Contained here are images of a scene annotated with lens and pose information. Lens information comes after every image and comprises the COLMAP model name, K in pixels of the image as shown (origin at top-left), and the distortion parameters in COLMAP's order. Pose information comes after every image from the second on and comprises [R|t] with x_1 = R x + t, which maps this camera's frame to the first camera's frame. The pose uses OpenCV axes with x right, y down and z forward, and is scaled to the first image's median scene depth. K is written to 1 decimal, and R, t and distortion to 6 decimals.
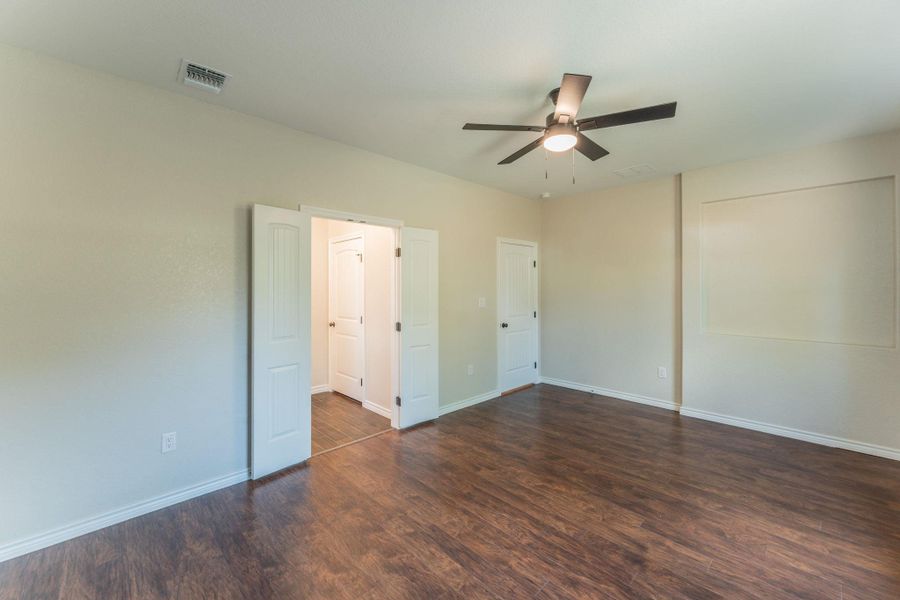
lens RADIAL K [[358.3, 0, 445.7], [0, 358.3, 293.6], [0, 0, 1]] dist [-0.001799, -0.000010]
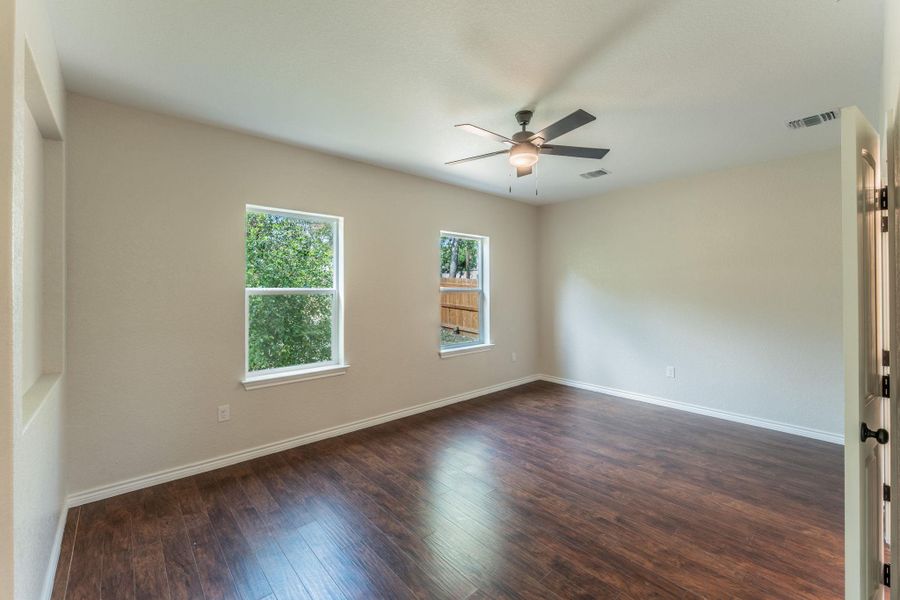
lens RADIAL K [[376.2, 0, 440.9], [0, 376.2, 290.5], [0, 0, 1]] dist [0.001940, 0.000126]
pose [[-0.998886, 0.003906, 0.047018, 0.474281], [0.004855, 0.999786, 0.020100, -0.036200], [-0.046930, 0.020306, -0.998692, 1.967935]]
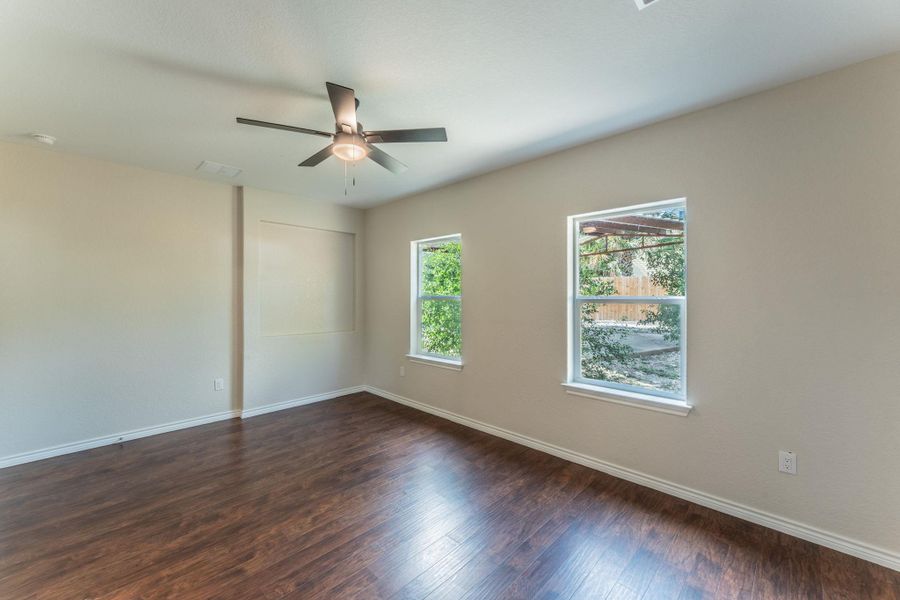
lens RADIAL K [[358.3, 0, 445.7], [0, 358.3, 293.6], [0, 0, 1]] dist [-0.001799, -0.000010]
pose [[-0.032455, 0.008984, 0.999433, -0.624980], [0.015767, 0.999840, -0.008475, -0.010656], [-0.999349, 0.015483, -0.032592, 0.678706]]
